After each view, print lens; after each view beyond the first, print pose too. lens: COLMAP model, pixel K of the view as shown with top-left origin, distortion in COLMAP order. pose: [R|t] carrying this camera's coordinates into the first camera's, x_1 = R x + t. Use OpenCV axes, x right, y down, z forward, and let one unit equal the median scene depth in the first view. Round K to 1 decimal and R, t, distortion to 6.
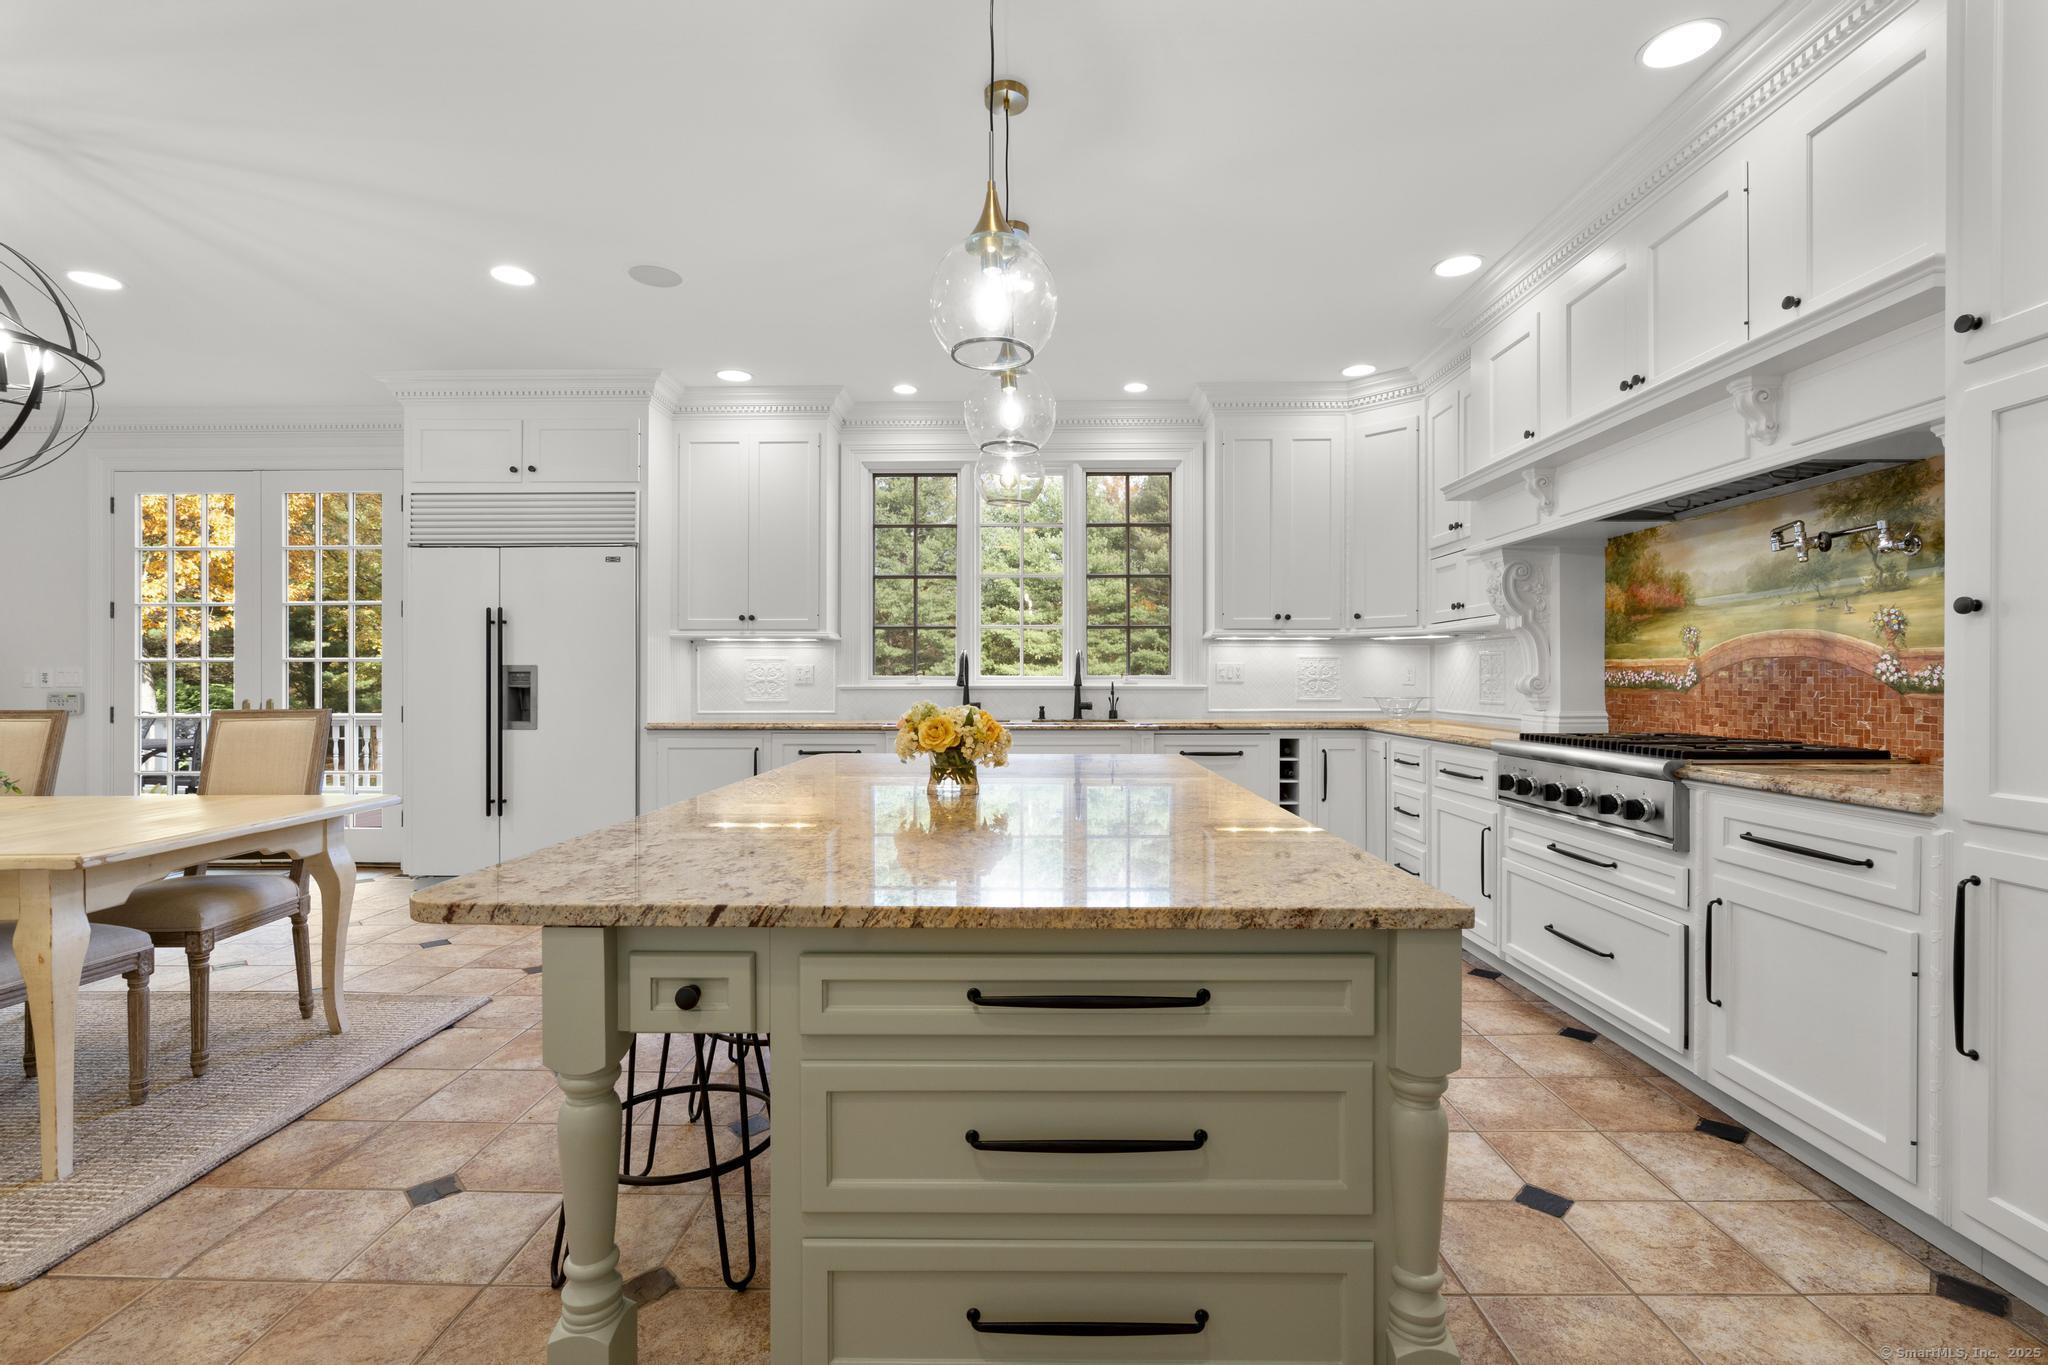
lens RADIAL K [[913.4, 0, 1019.3], [0, 913.4, 684.6], [0, 0, 1]] dist [-0.003214, 0.000669]
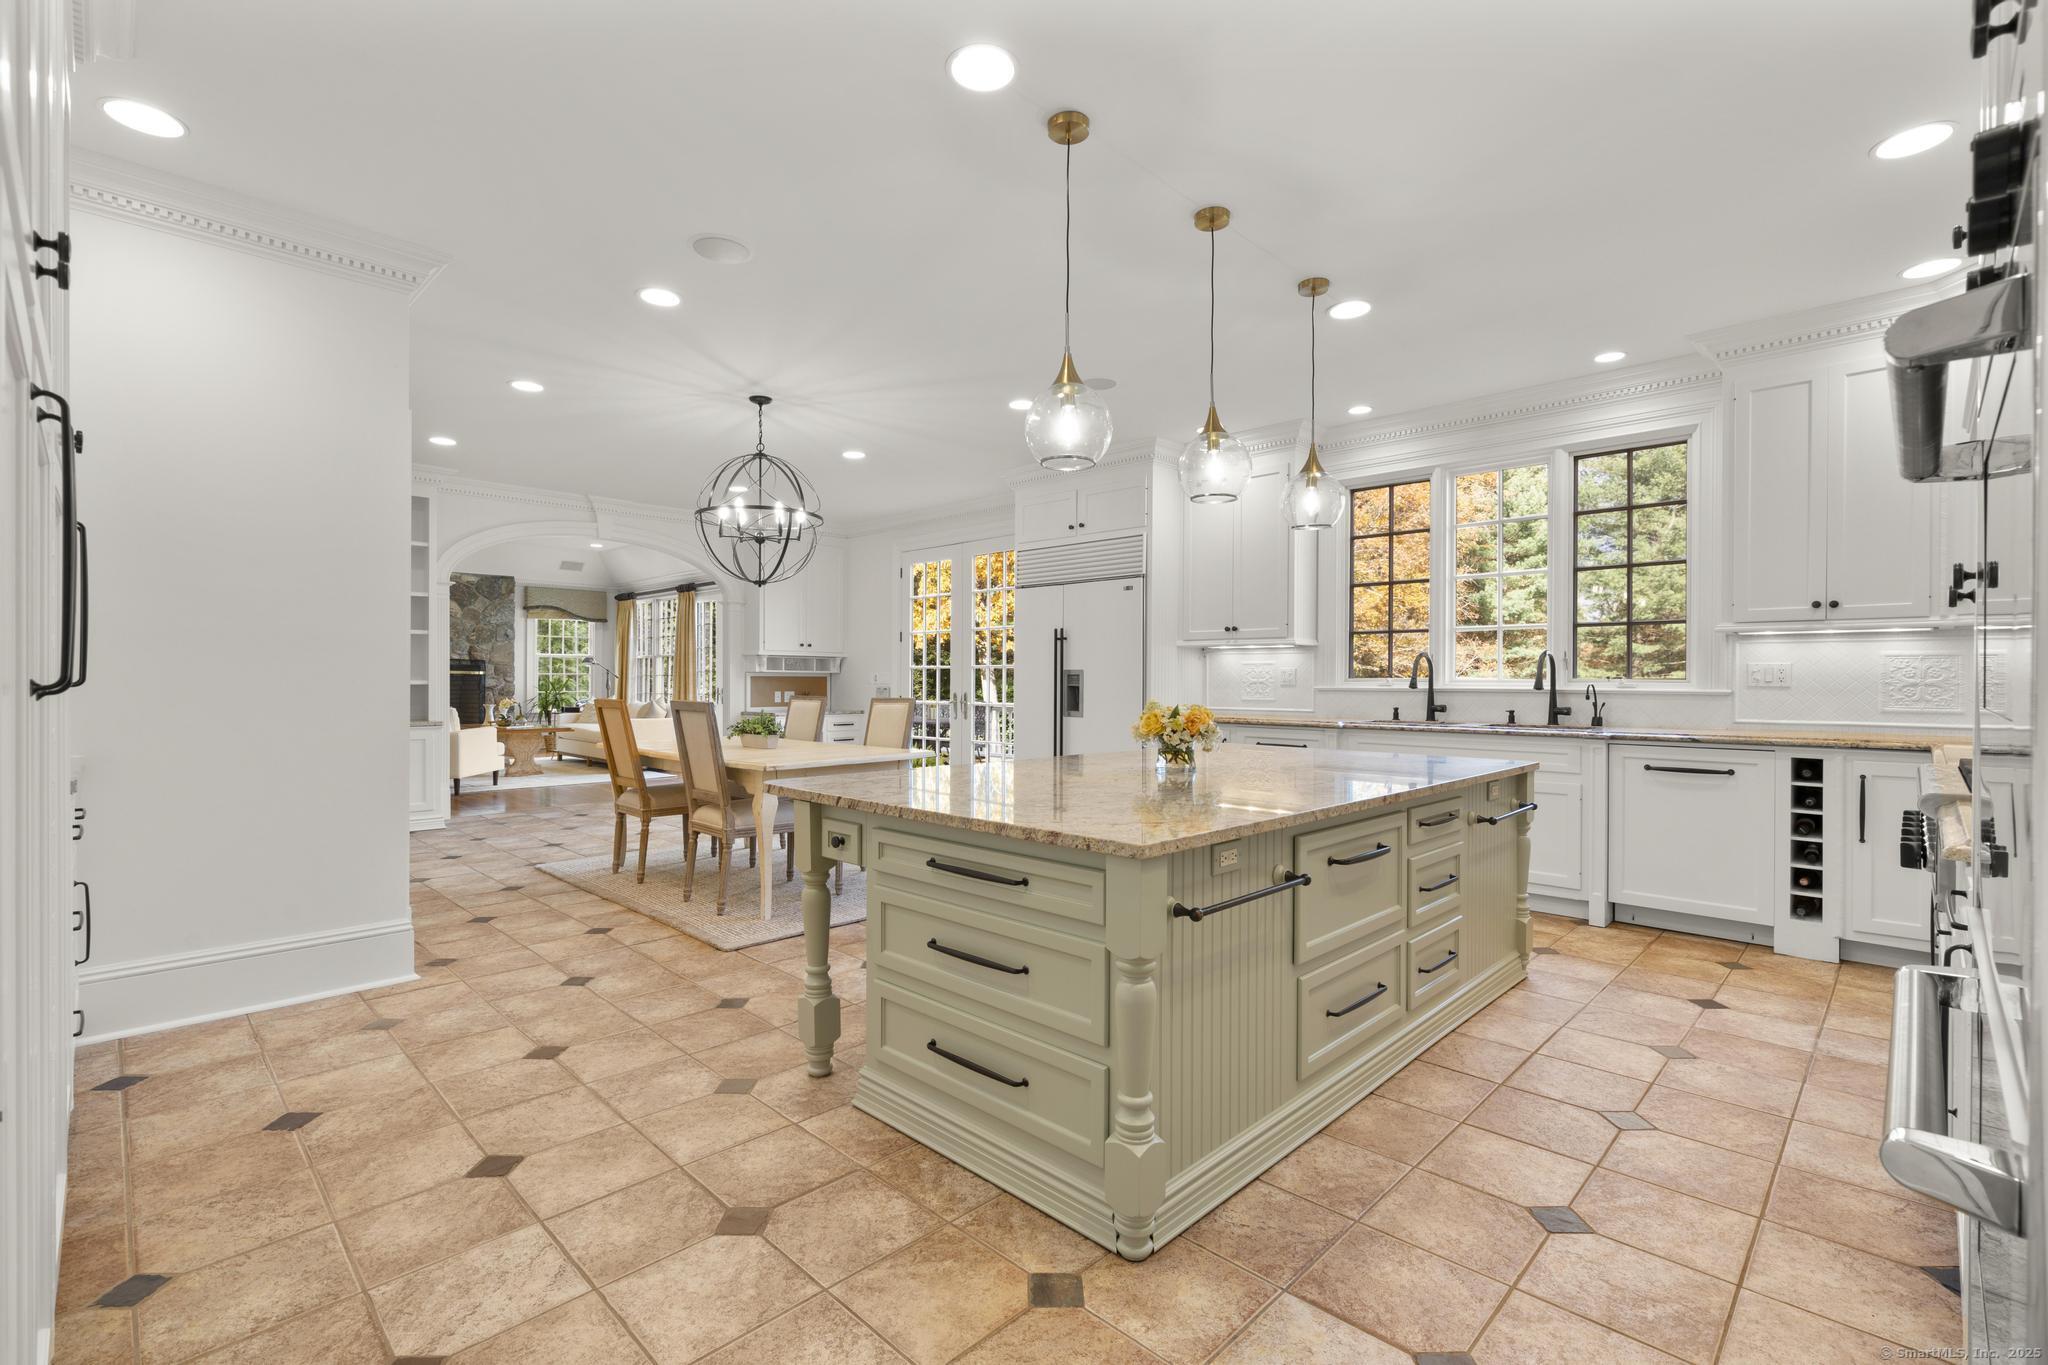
lens RADIAL K [[913.4, 0, 1025.9], [0, 913.4, 684.9], [0, 0, 1]] dist [-0.003214, 0.000669]
pose [[0.723870, 0.007518, -0.689896, 0.349630], [-0.006905, 0.999969, 0.003651, -0.003052], [0.689902, 0.002121, 0.723900, -0.043591]]
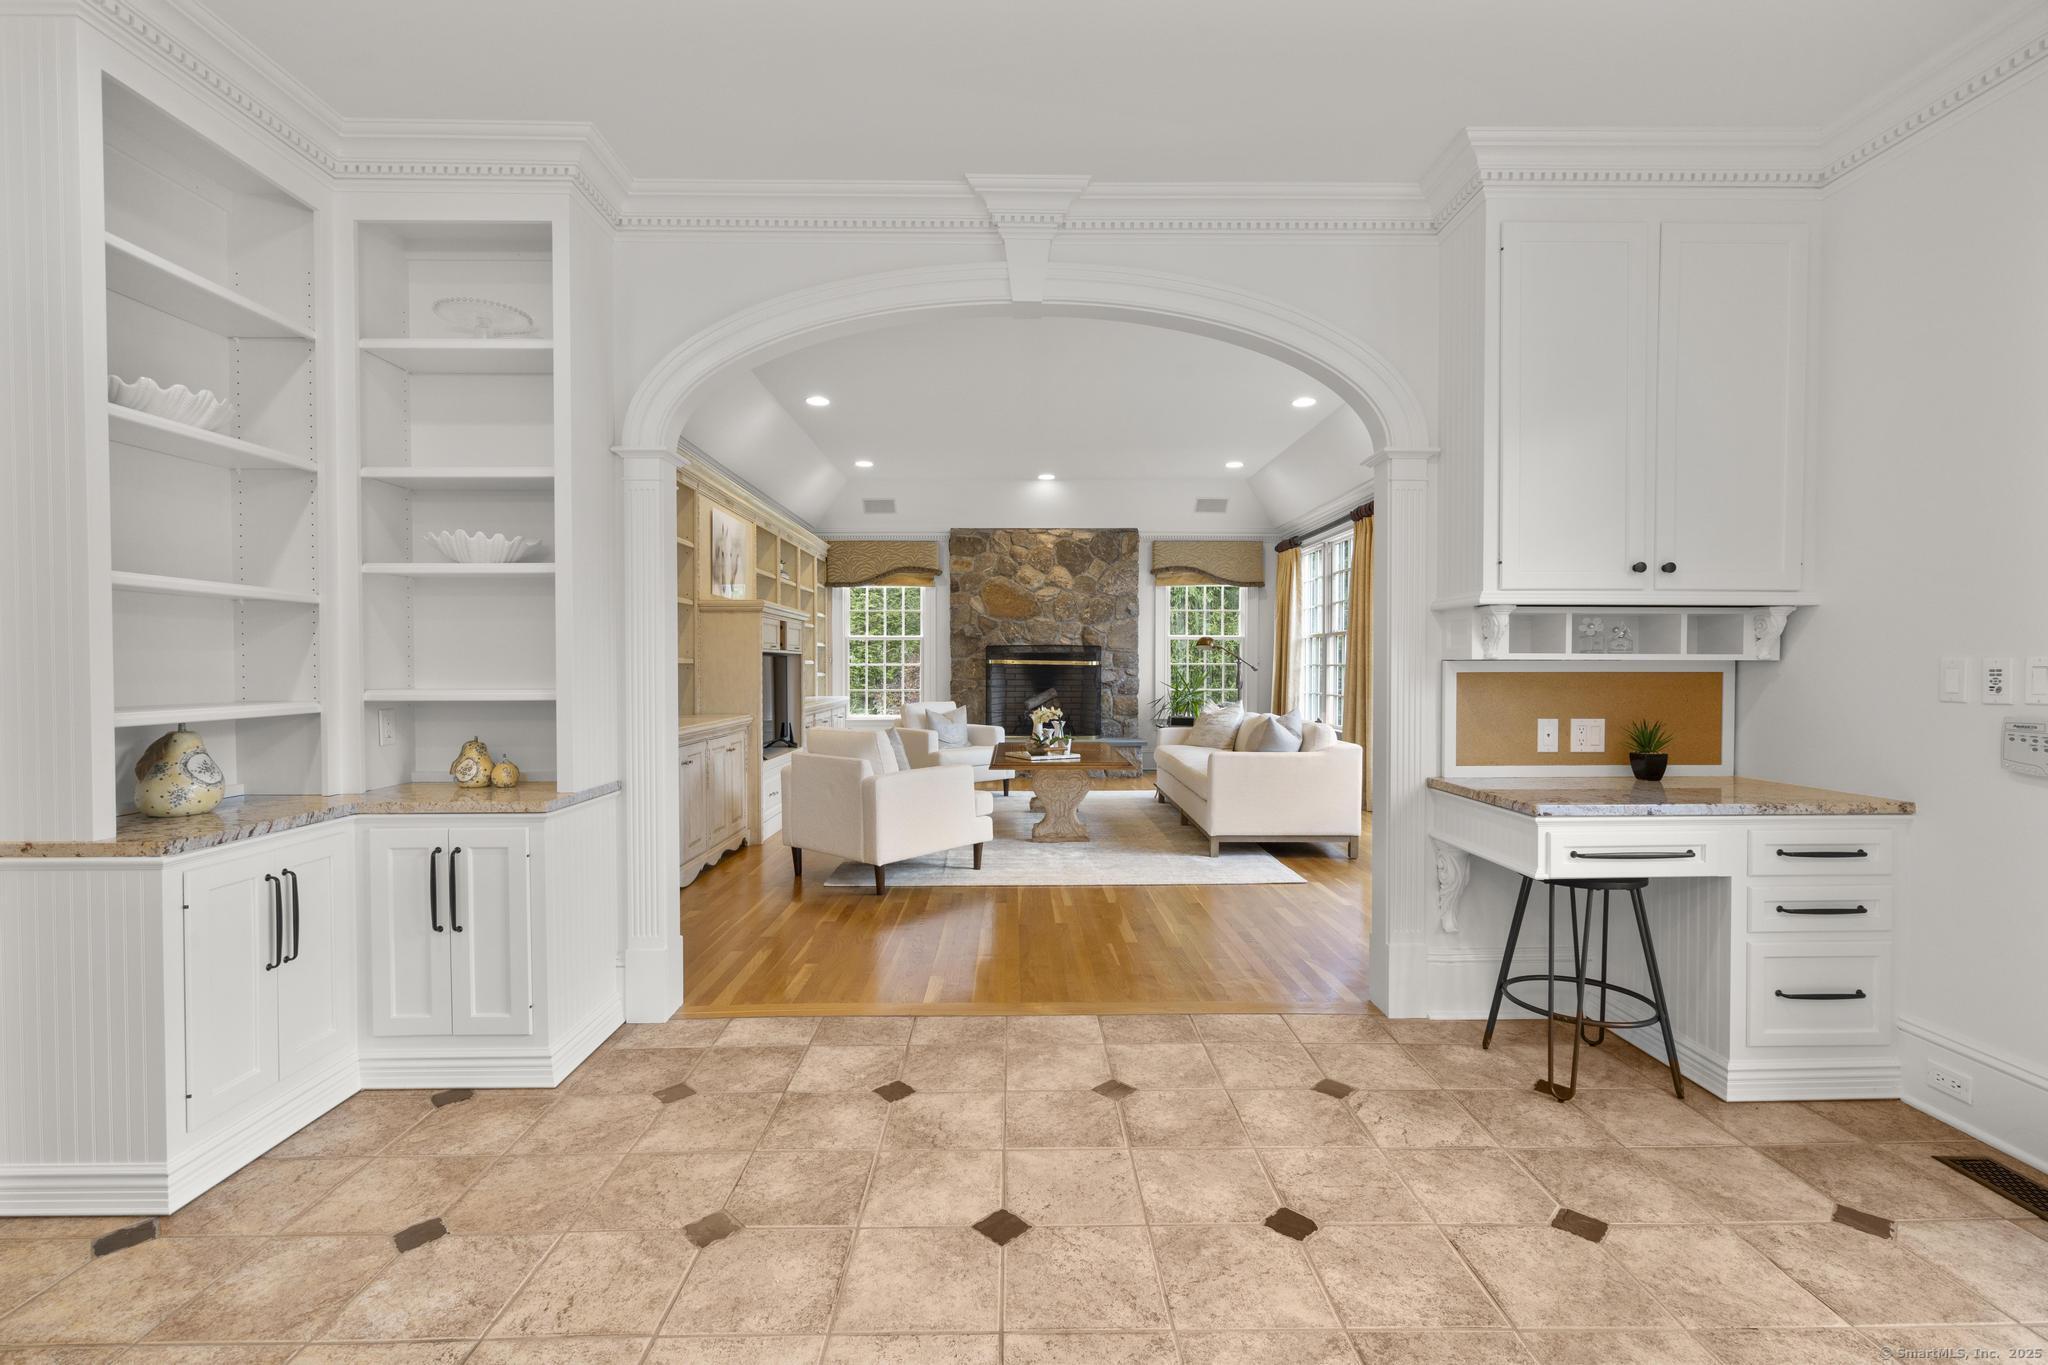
lens RADIAL K [[913.4, 0, 1036.8], [0, 913.4, 682.9], [0, 0, 1]] dist [-0.003214, 0.000669]
pose [[0.040434, 0.020337, -0.998975, -0.771299], [-0.000118, 0.999793, 0.020348, -0.015842], [0.999182, -0.000705, 0.040428, 0.629147]]
